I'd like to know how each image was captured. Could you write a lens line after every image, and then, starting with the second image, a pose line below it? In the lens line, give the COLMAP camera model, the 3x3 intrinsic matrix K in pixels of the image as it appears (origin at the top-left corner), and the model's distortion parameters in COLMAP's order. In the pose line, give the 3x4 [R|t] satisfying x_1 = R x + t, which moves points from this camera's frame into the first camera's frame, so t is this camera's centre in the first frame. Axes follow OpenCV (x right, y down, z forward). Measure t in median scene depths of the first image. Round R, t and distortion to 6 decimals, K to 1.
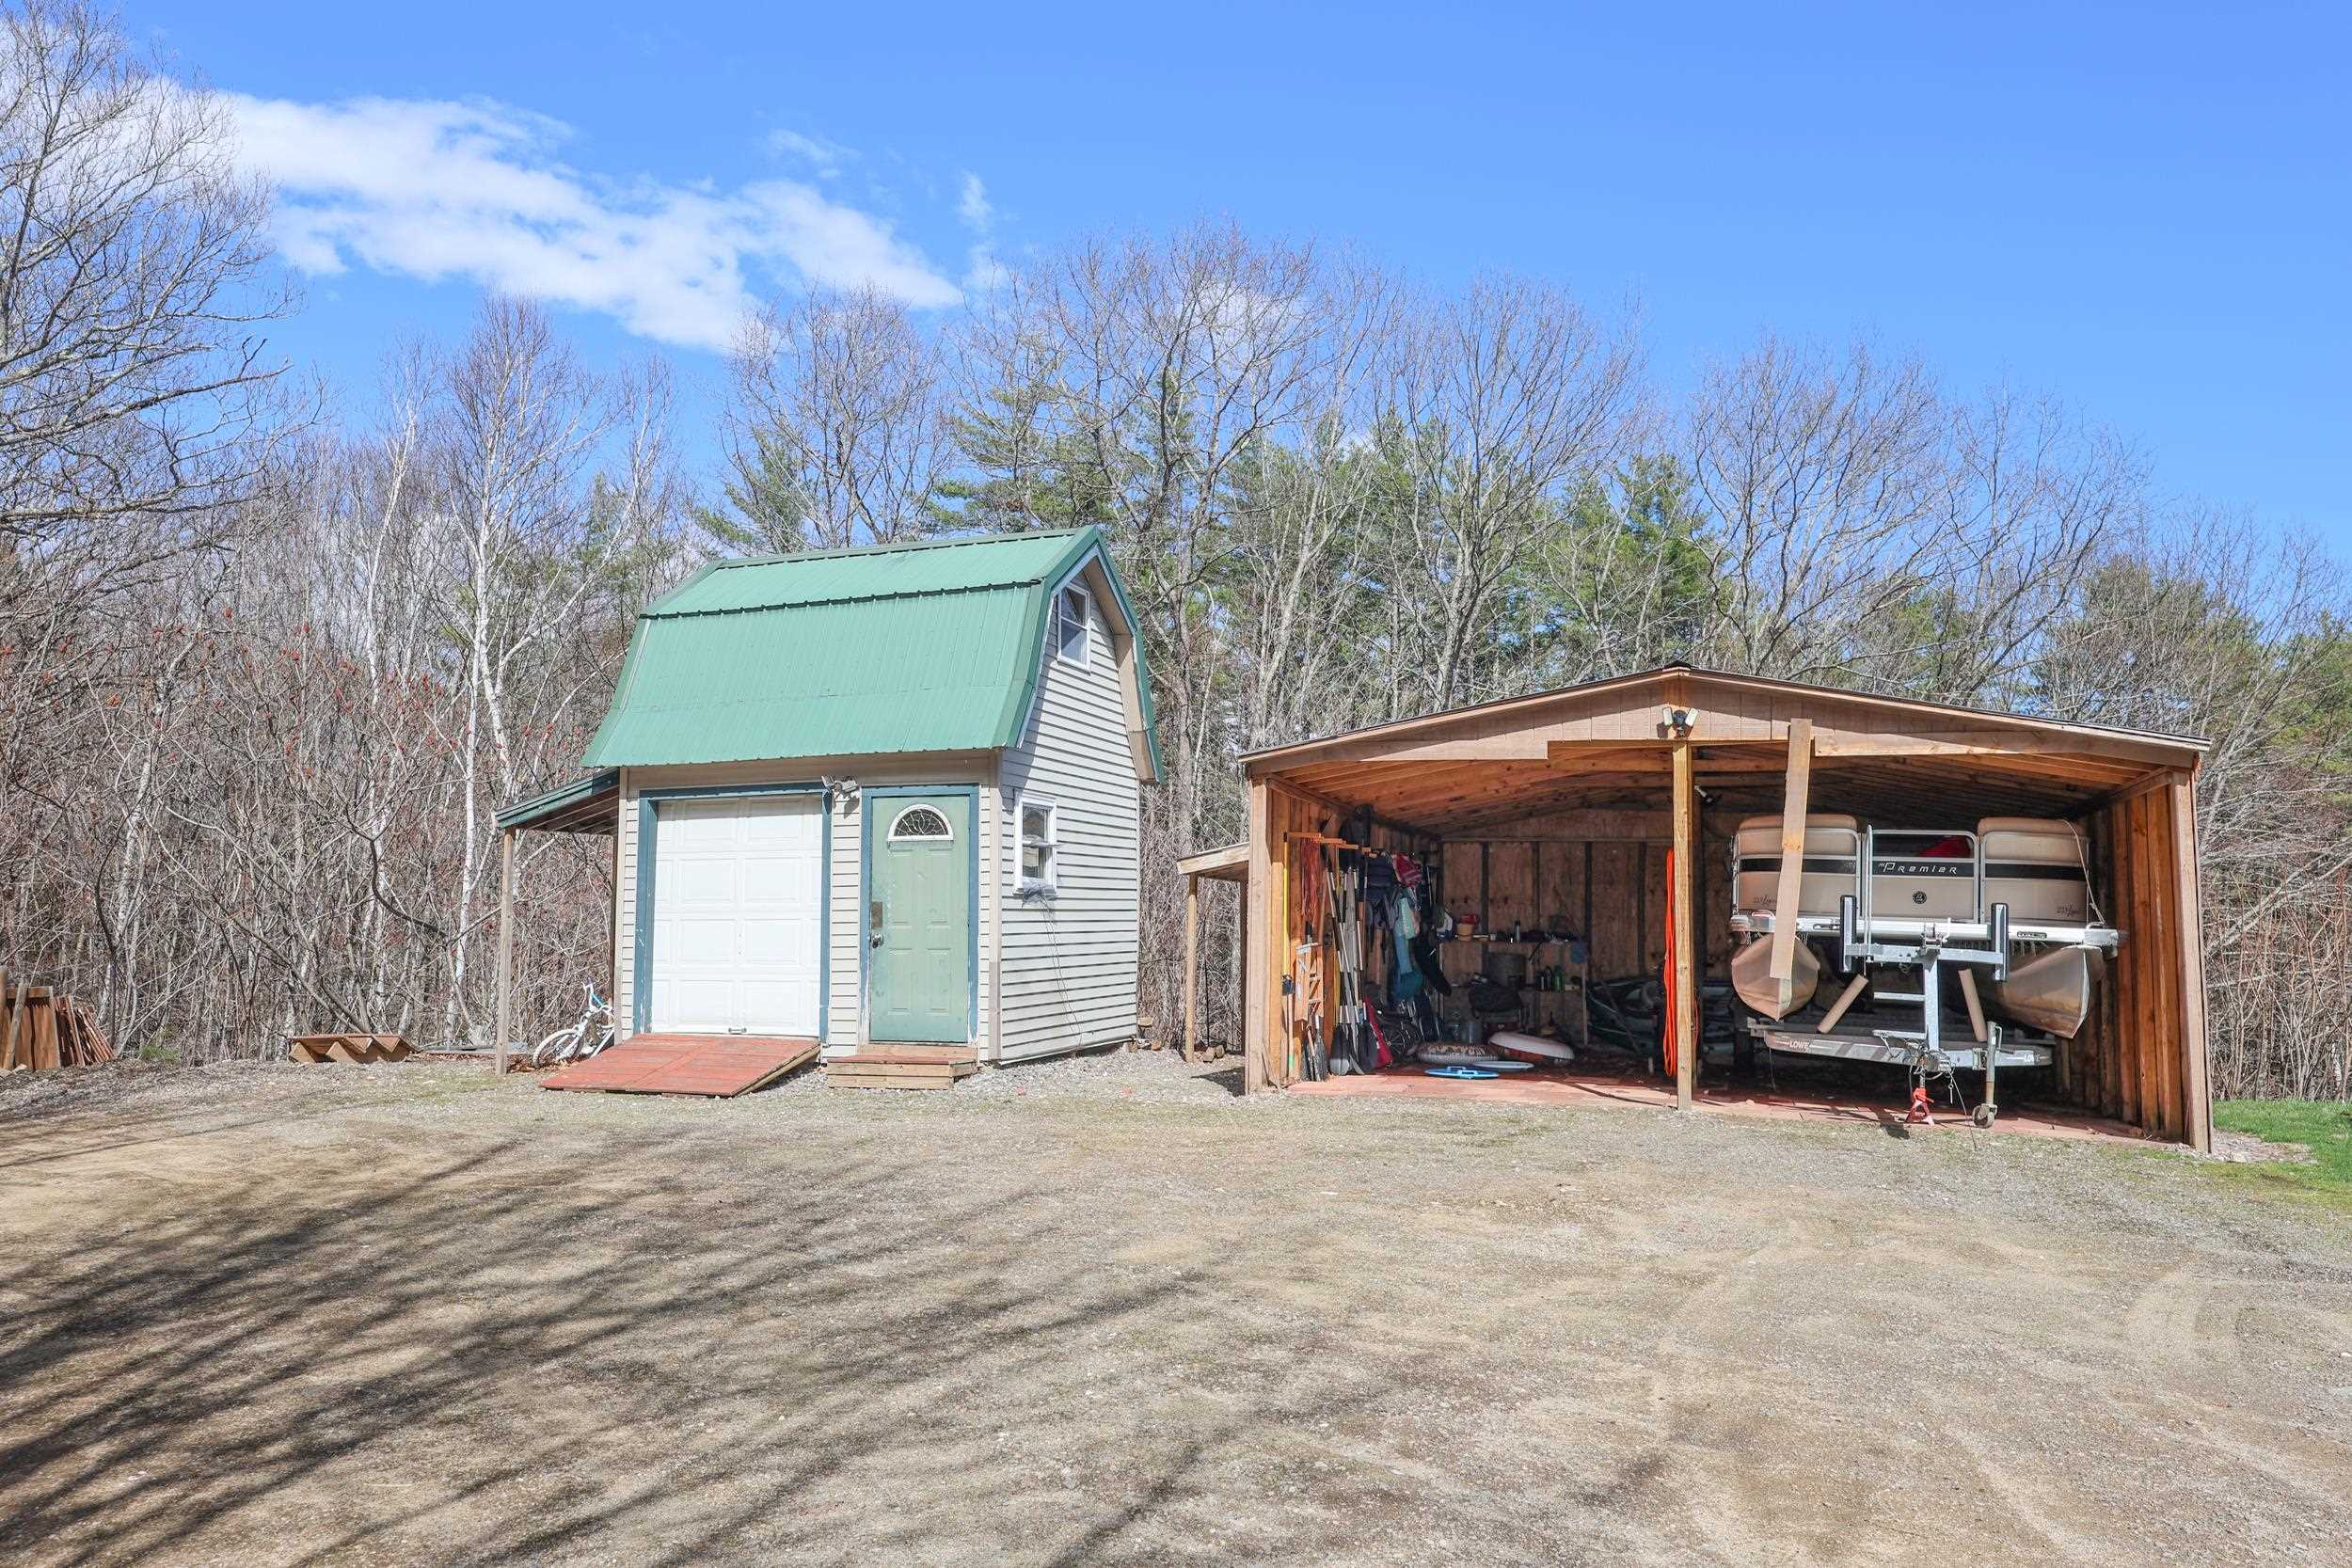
lens RADIAL K [[1617.8, 0, 1173.6], [0, 1617.8, 780.9], [0, 0, 1]] dist [0.000369, -0.000668]
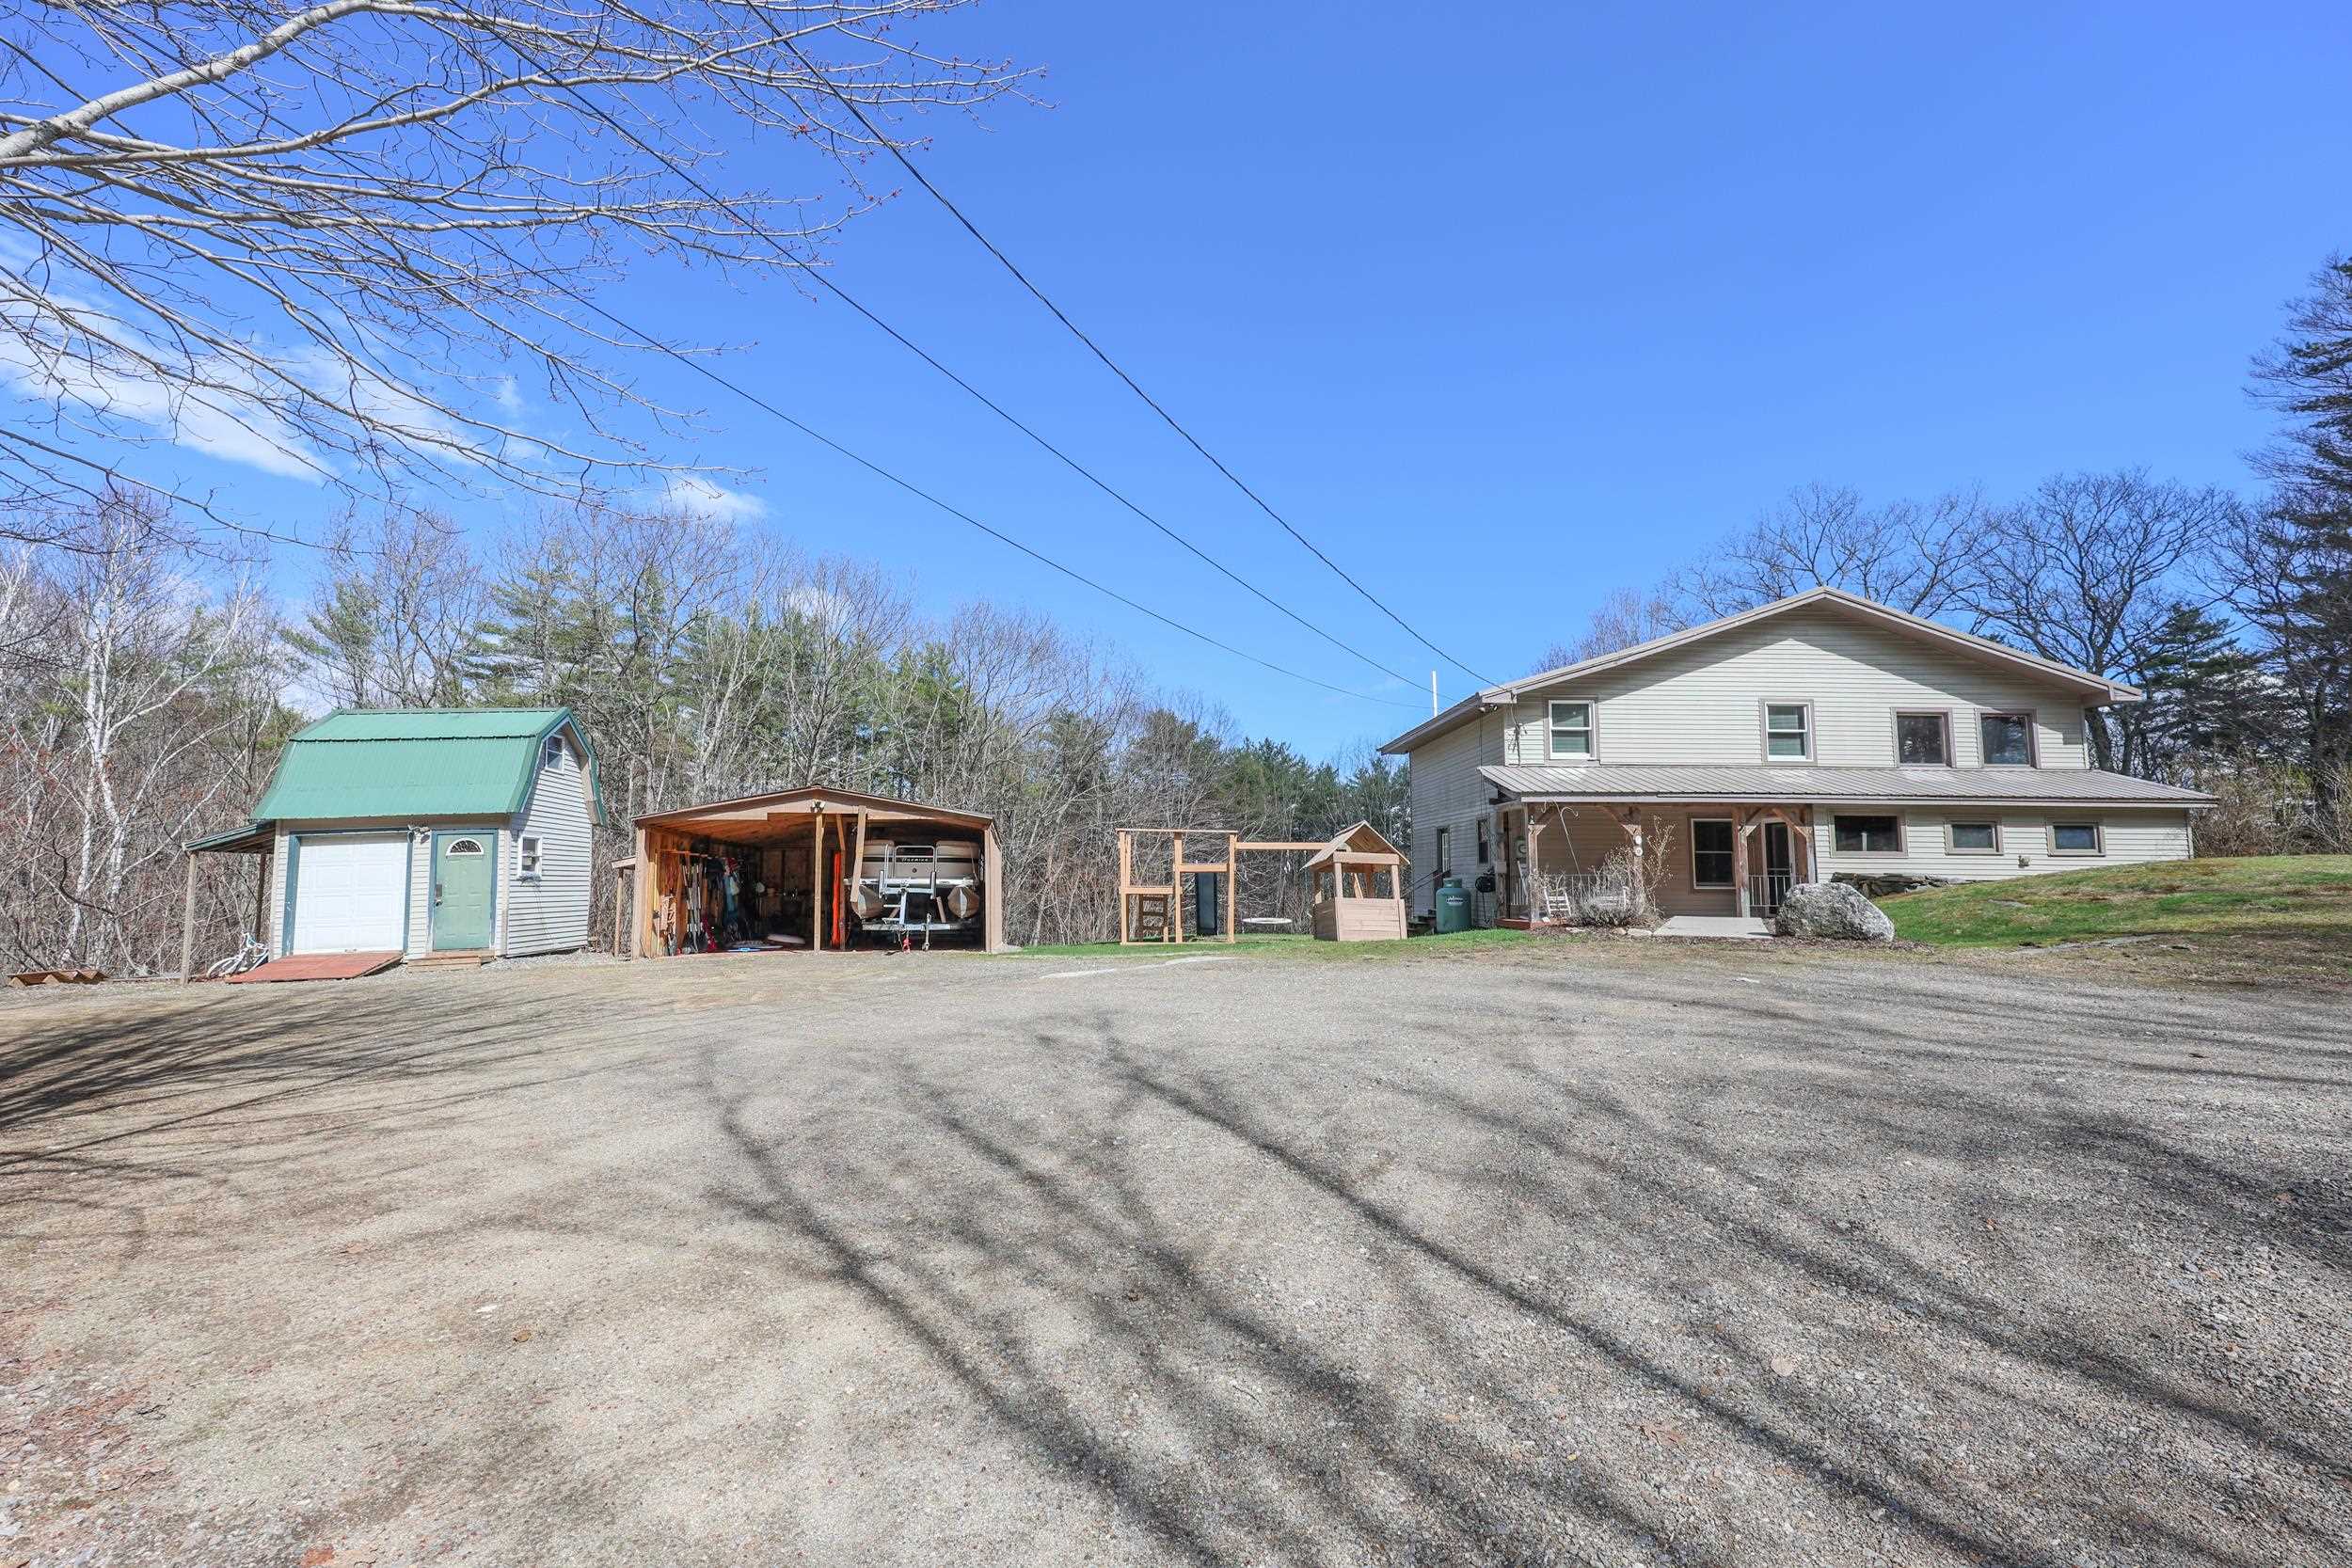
lens RADIAL K [[953.8, 0, 1166.6], [0, 953.8, 780.4], [0, 0, 1]] dist [0.000463, -0.000385]
pose [[0.885724, 0.020682, 0.463752, 0.075582], [-0.007419, 0.999510, -0.030406, -0.029039], [-0.464153, 0.023491, 0.885443, -0.531251]]
